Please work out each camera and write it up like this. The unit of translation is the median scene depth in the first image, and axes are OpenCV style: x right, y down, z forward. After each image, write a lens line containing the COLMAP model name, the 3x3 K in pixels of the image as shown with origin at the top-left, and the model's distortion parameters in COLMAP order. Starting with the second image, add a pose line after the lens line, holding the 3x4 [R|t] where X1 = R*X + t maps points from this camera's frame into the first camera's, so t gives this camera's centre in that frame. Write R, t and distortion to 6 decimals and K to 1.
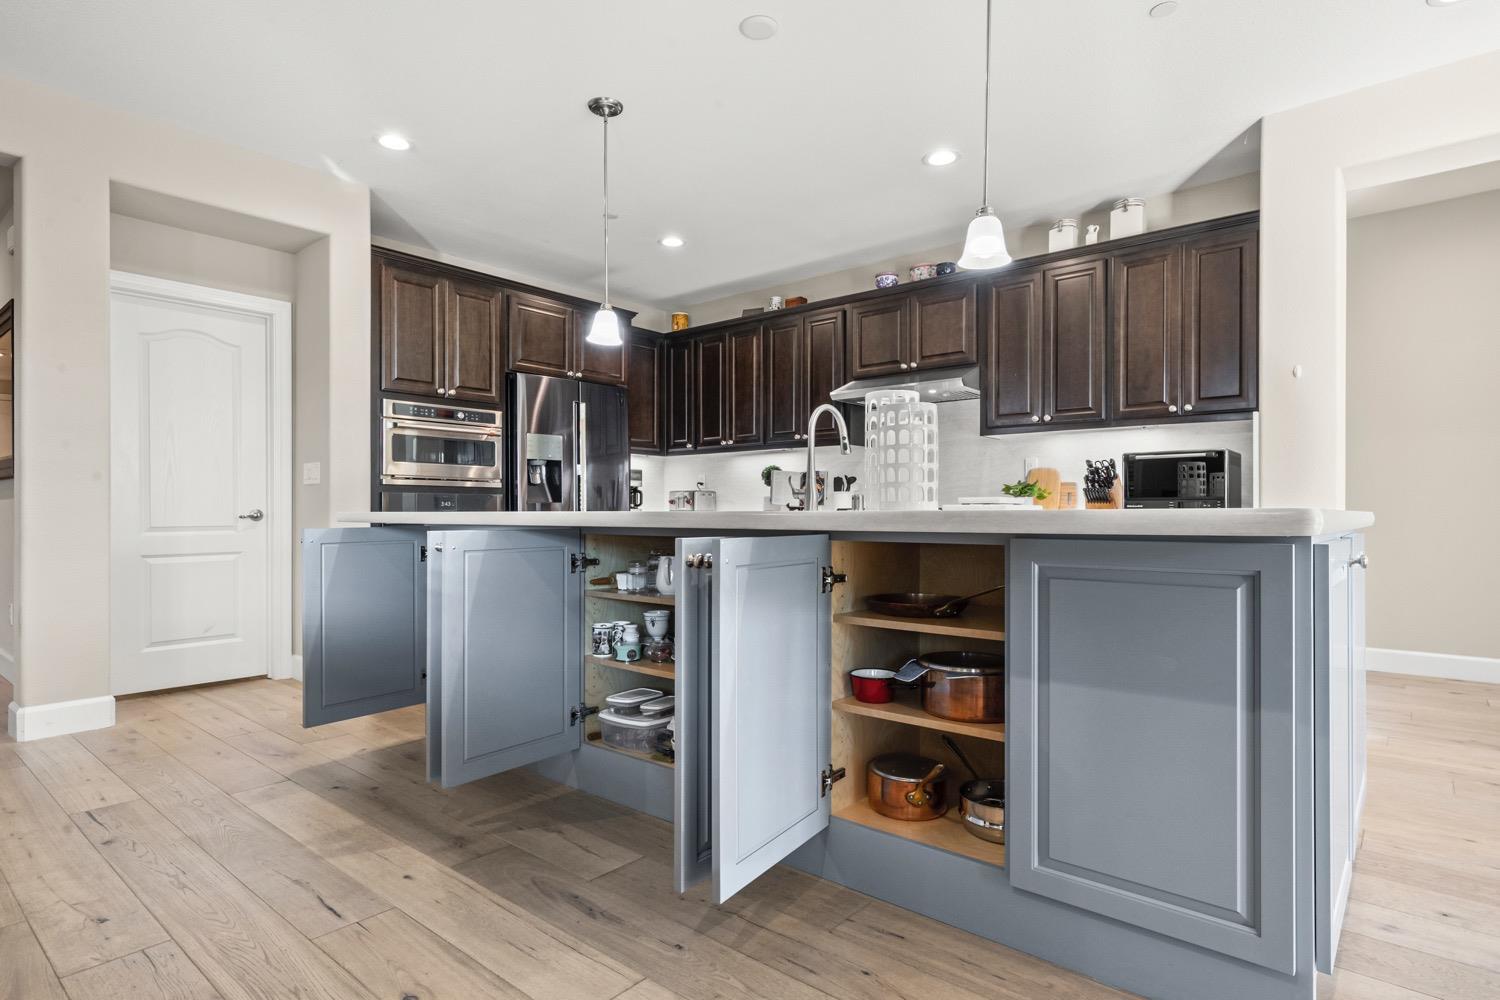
lens RADIAL K [[779.7, 0, 750.0], [0, 779.7, 500.0], [0, 0, 1]] dist [-0.000801, -0.000245]
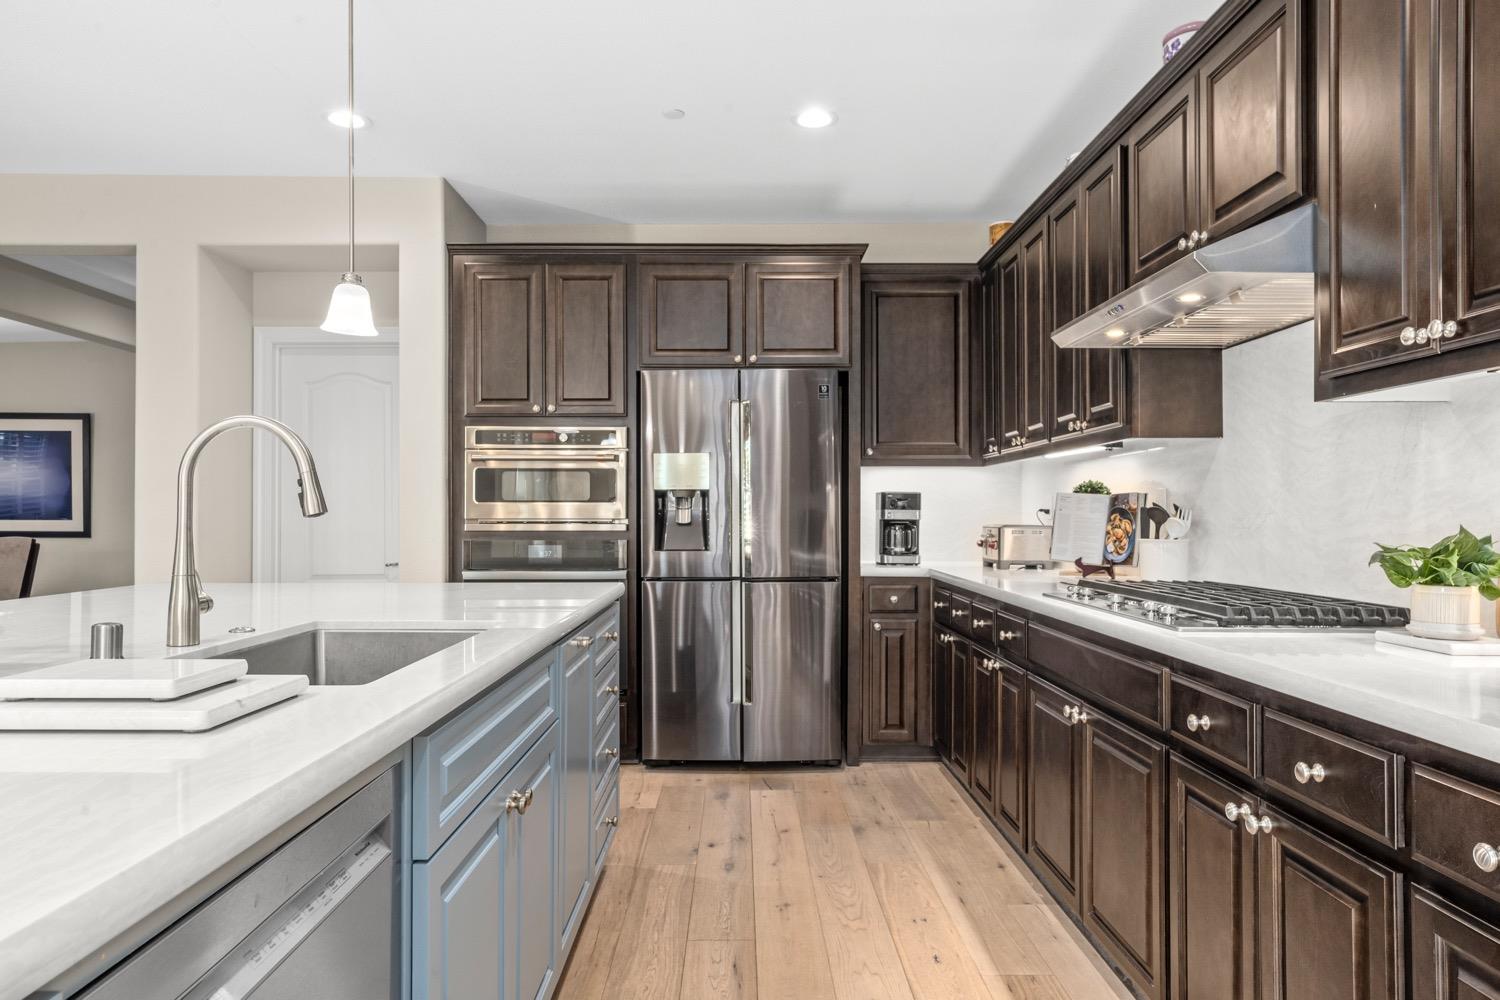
lens RADIAL K [[954.7, 0, 744.5], [0, 954.7, 505.0], [0, 0, 1]] dist [0.005936, 0.001259]
pose [[0.638123, -0.005719, -0.769913, 0.460323], [0.006093, 0.999979, -0.002378, -0.039257], [0.769910, -0.003173, 0.638144, 0.540154]]
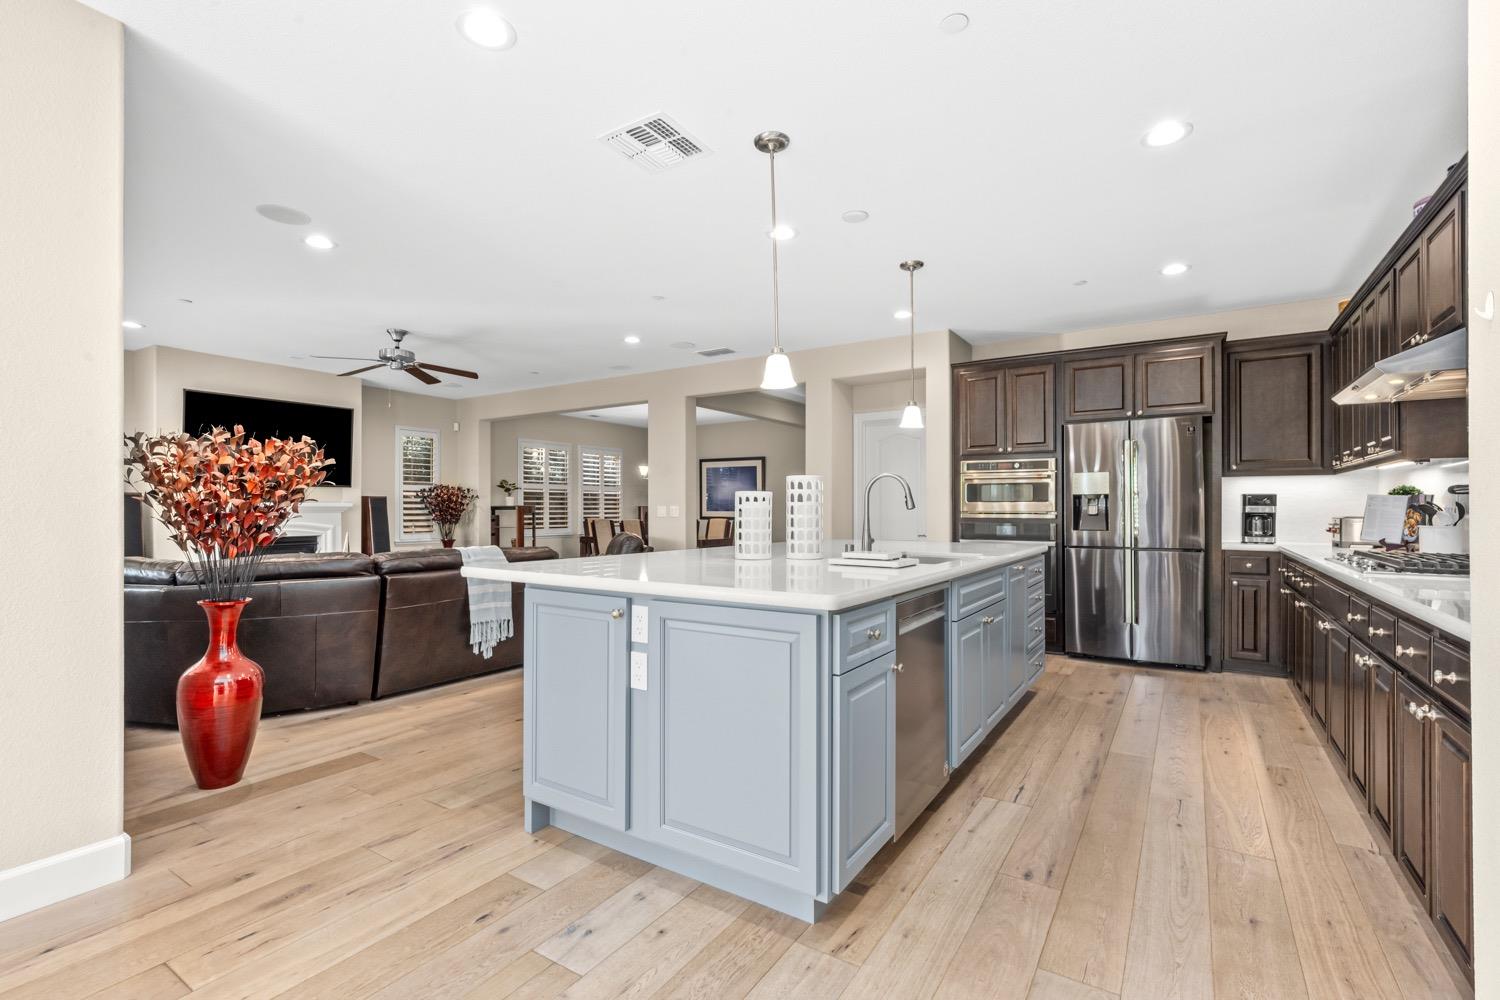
lens RADIAL K [[686.6, 0, 747.6], [0, 686.6, 504.5], [0, 0, 1]] dist [0.002302, 0.000538]
pose [[0.114354, -0.003776, -0.993433, 0.759358], [0.007880, 0.999965, -0.002894, -0.041076], [0.993409, -0.007497, 0.114380, 0.398949]]
